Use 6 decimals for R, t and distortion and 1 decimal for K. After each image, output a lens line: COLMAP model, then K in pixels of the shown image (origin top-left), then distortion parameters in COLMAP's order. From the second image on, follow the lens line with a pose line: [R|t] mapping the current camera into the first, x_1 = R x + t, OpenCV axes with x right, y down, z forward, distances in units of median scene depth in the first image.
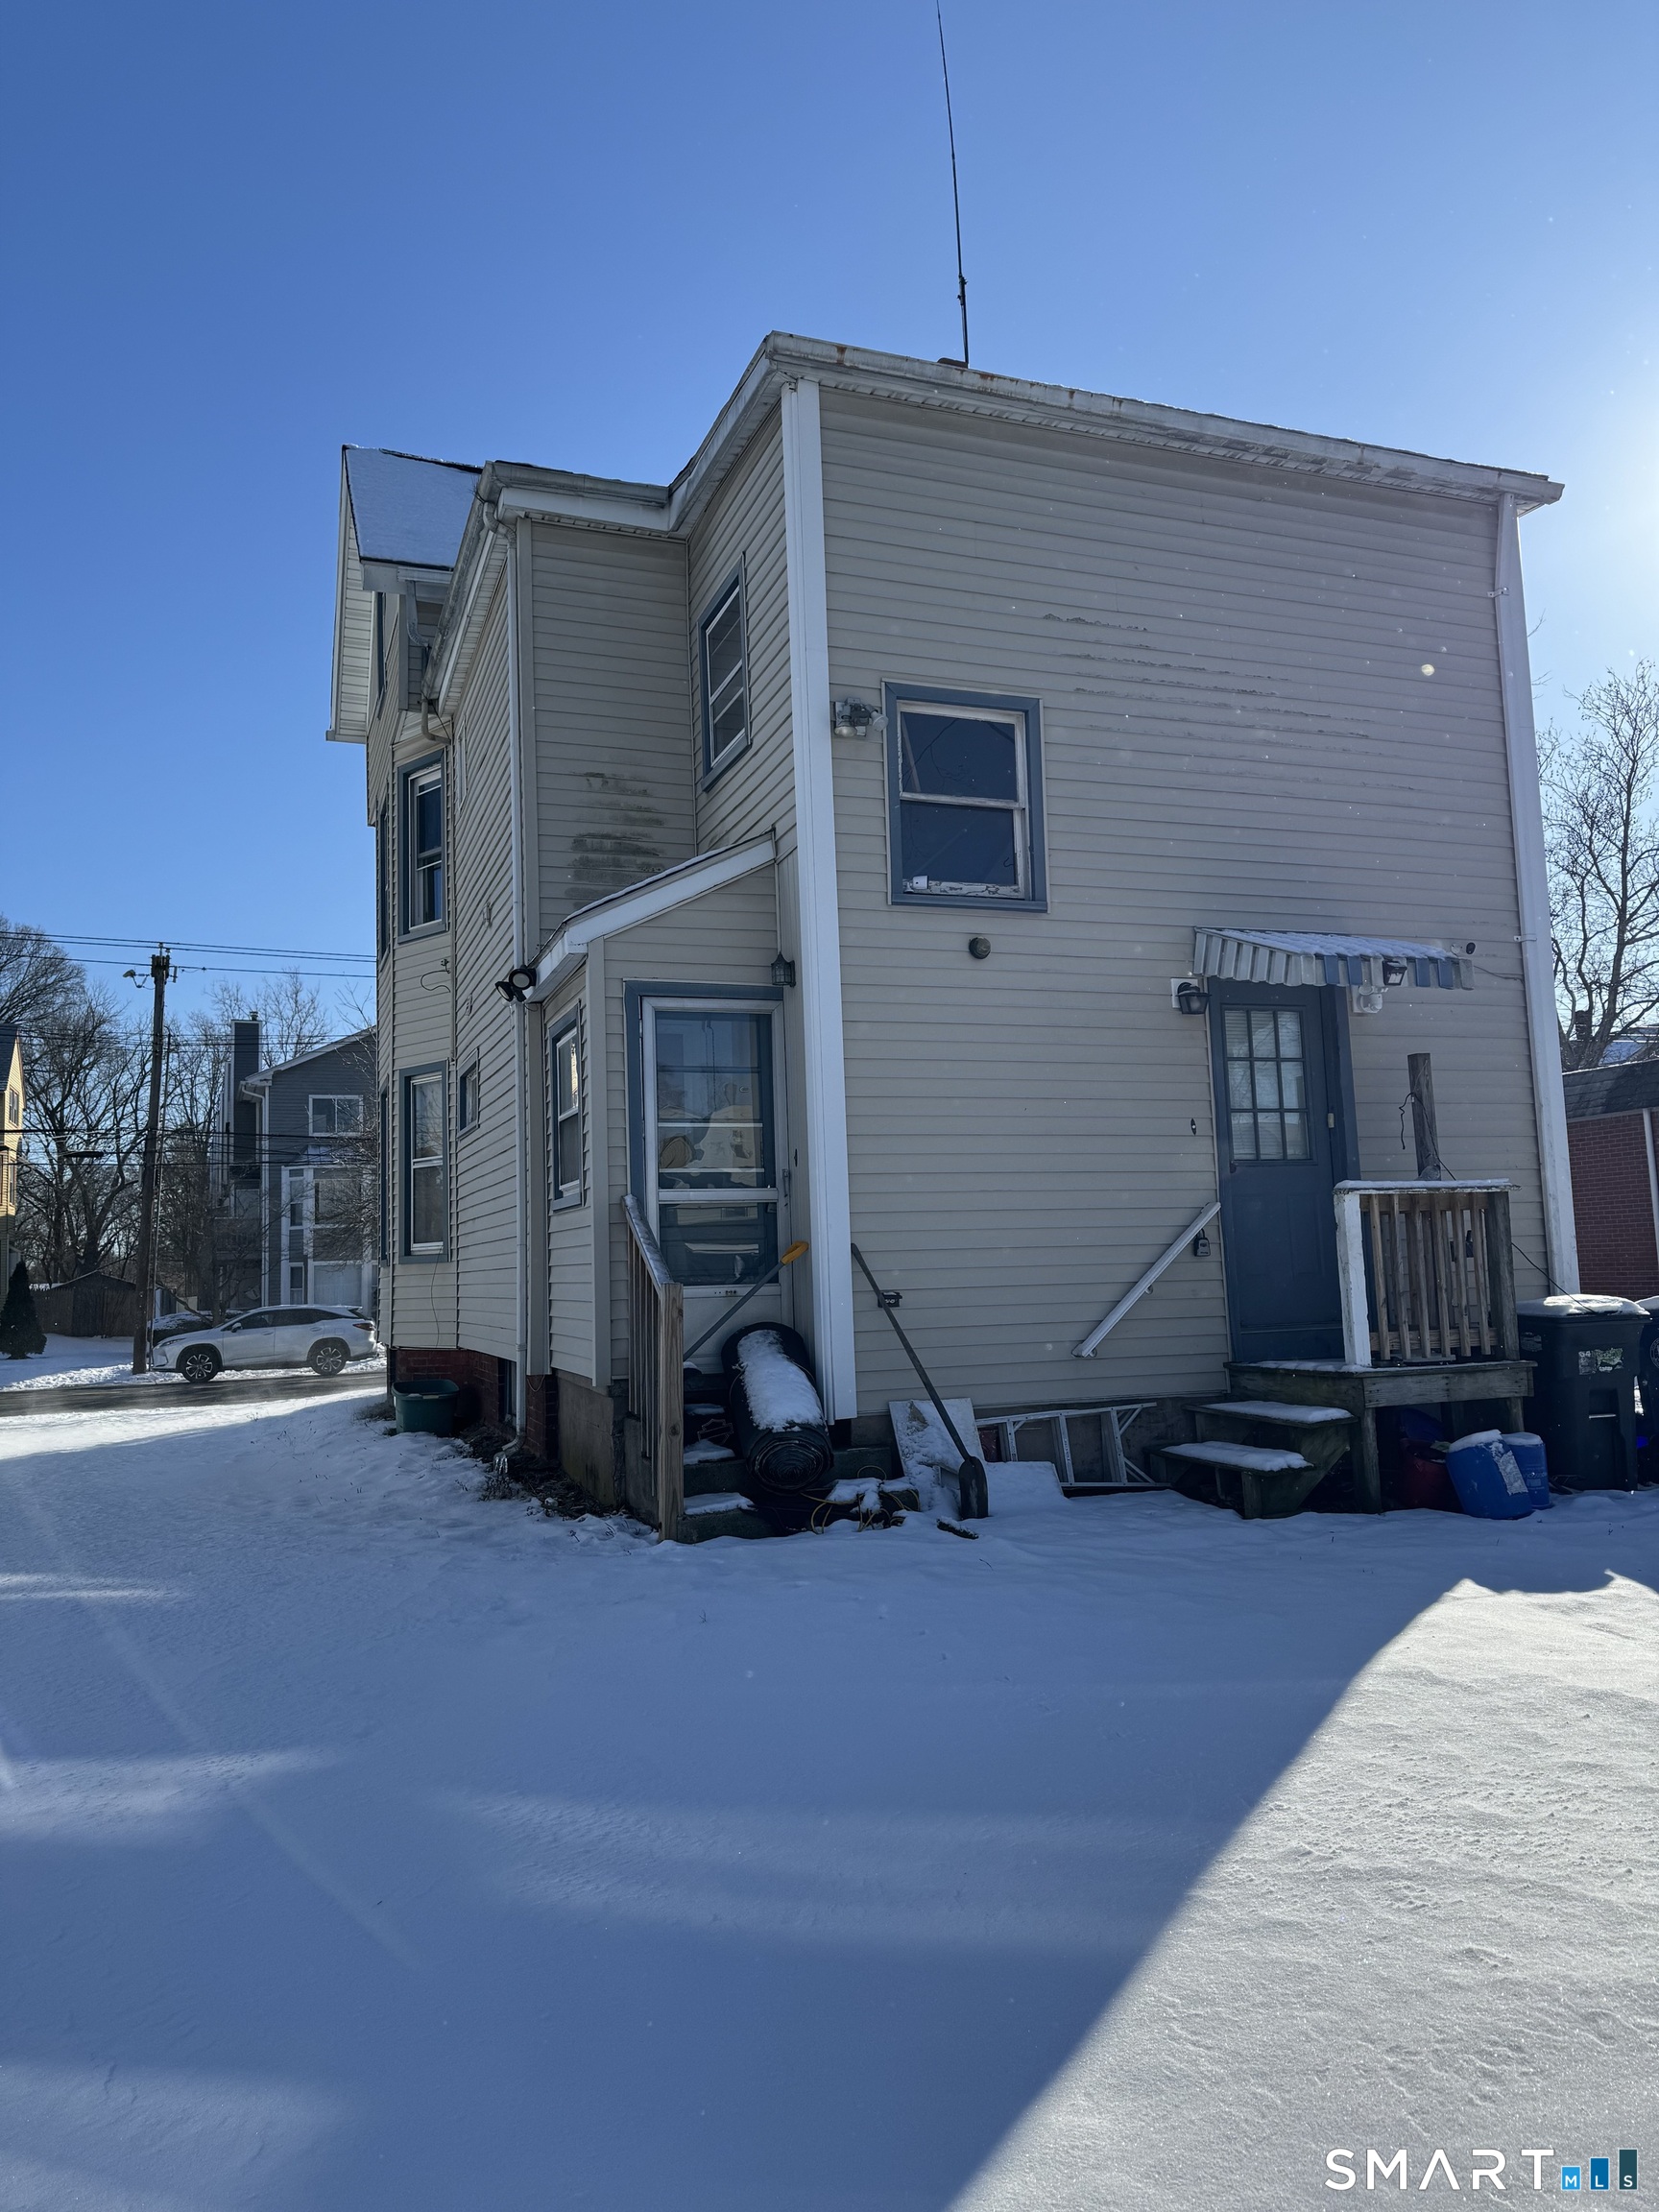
lens RADIAL K [[1528.8, 0, 829.5], [0, 1528.8, 1106.0], [0, 0, 1]] dist [0.192970, -0.371232]
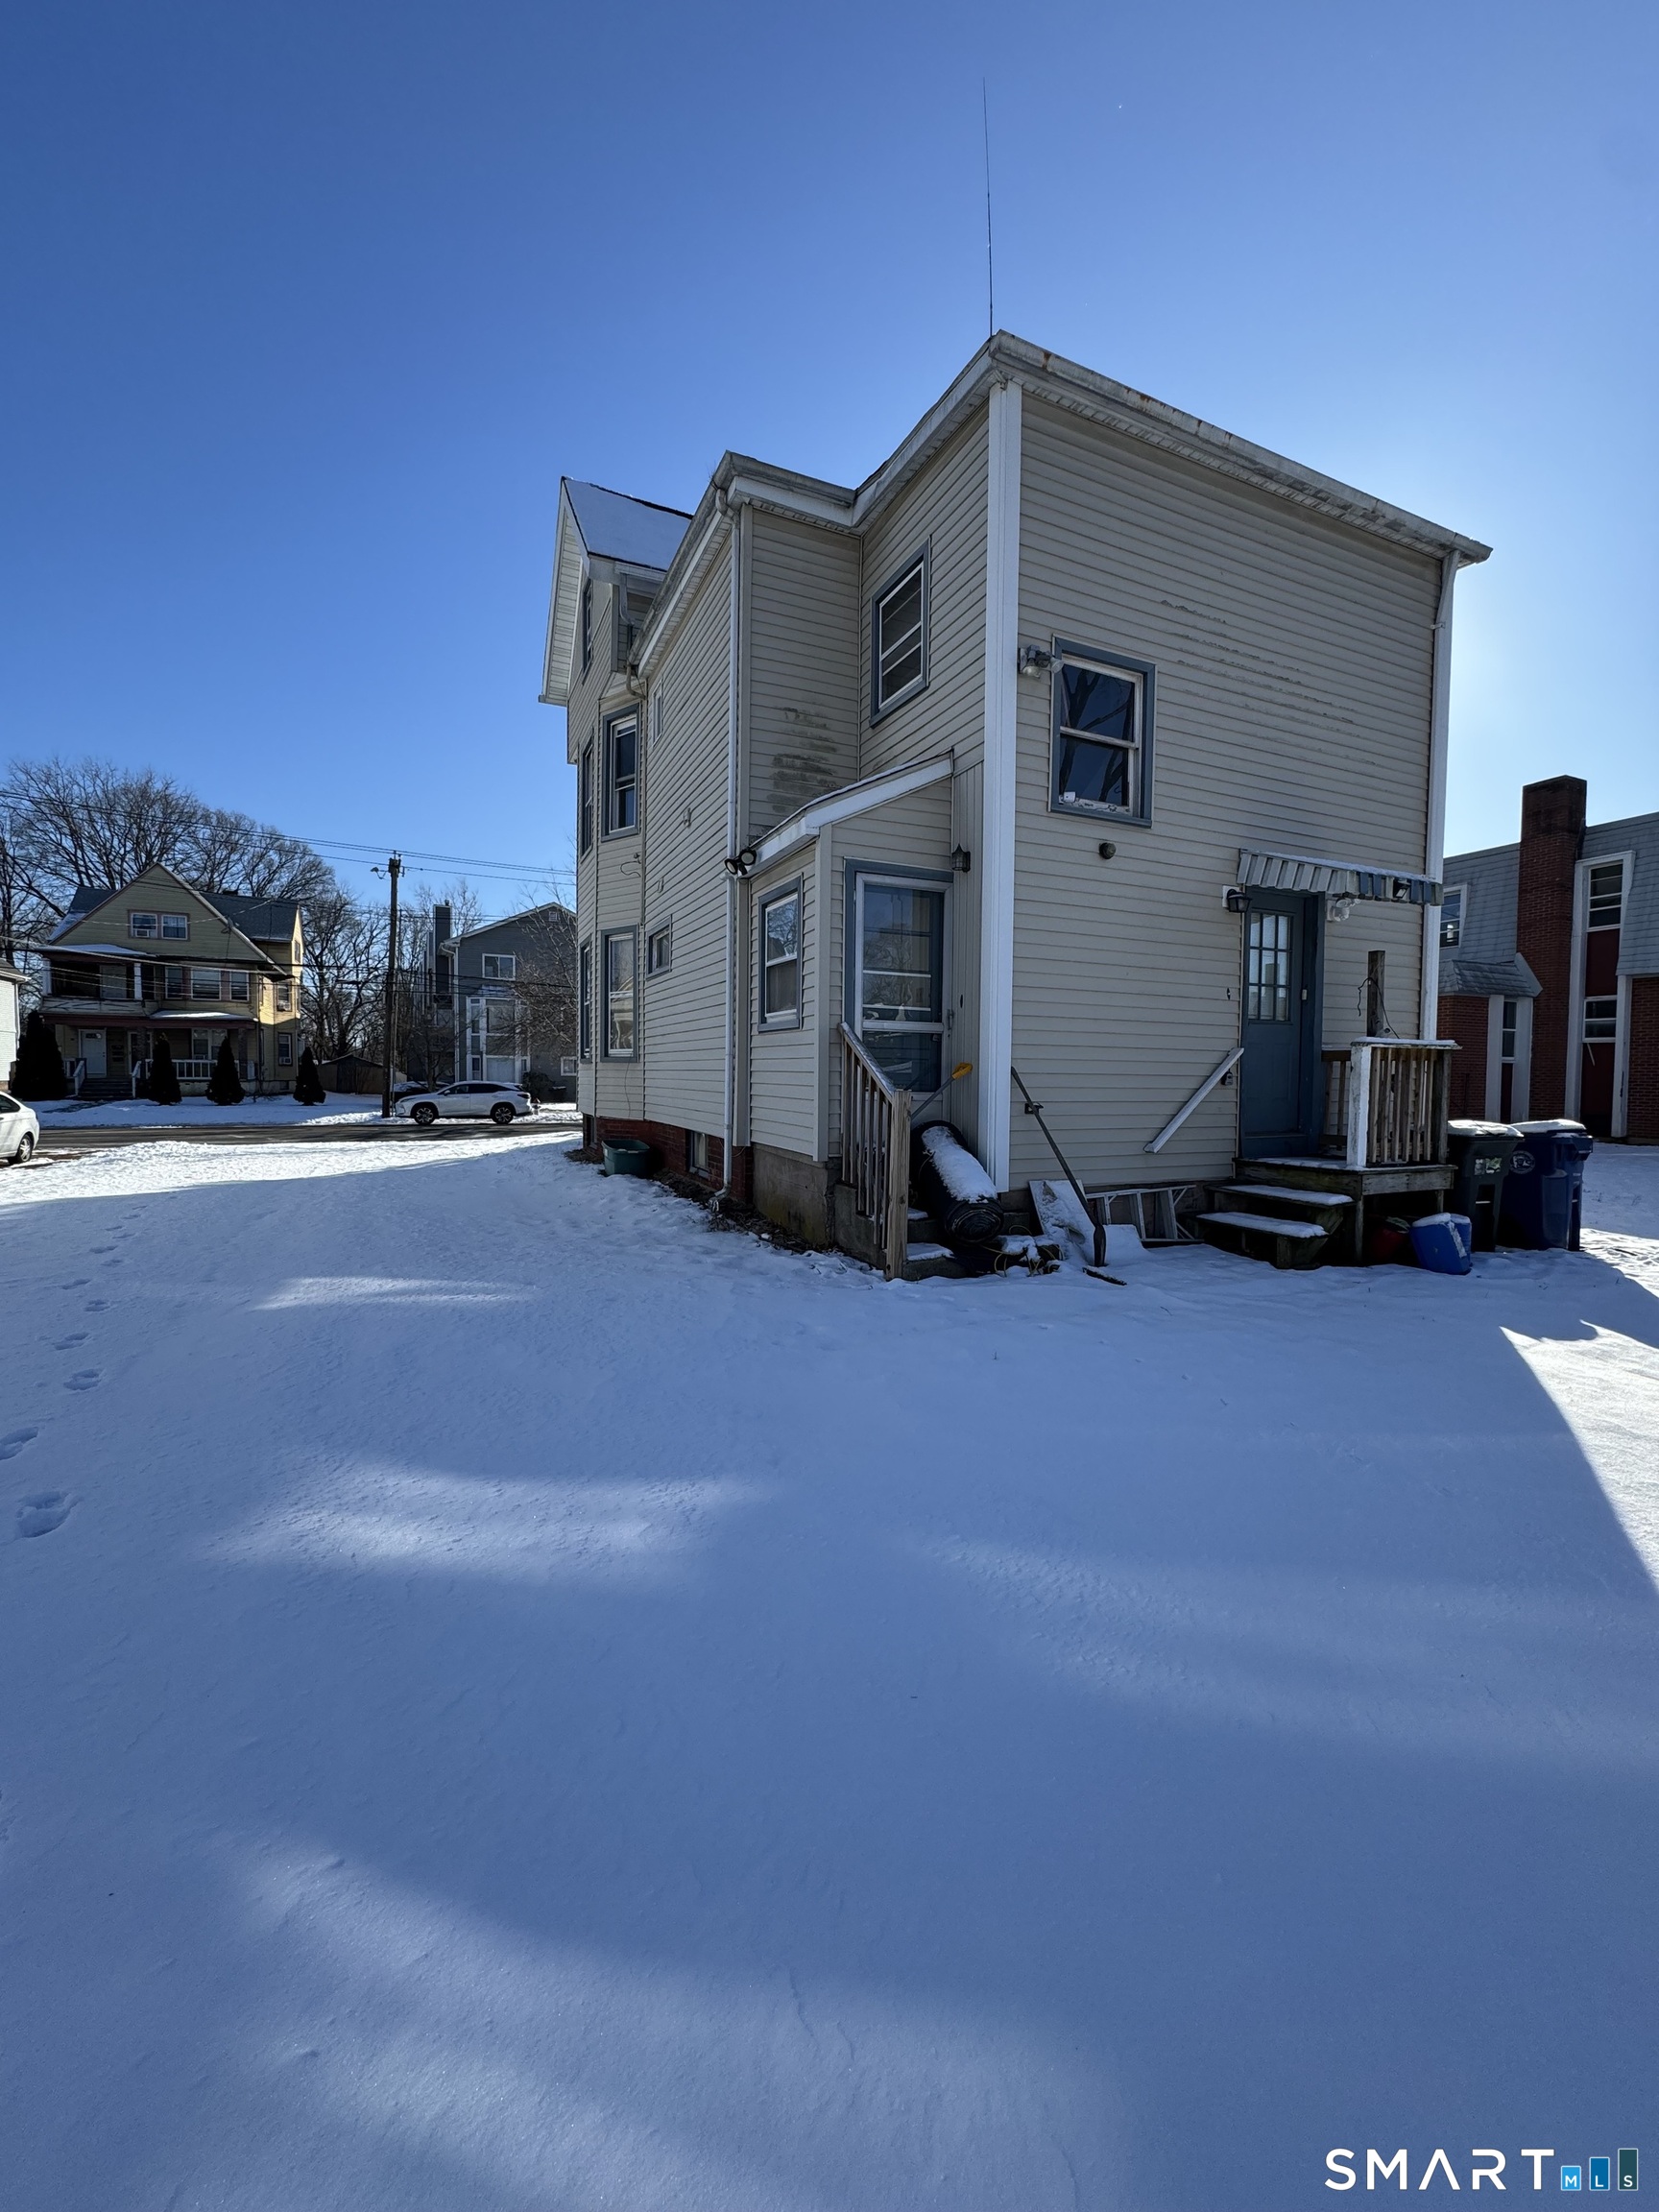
lens RADIAL K [[878.9, 0, 829.5], [0, 878.9, 1106.0], [0, 0, 1]] dist [-0.001098, 0.003229]
pose [[0.996245, 0.042911, 0.075199, -0.182617], [-0.053027, 0.988990, 0.138158, 0.023095], [-0.068442, -0.141627, 0.987551, 0.216128]]
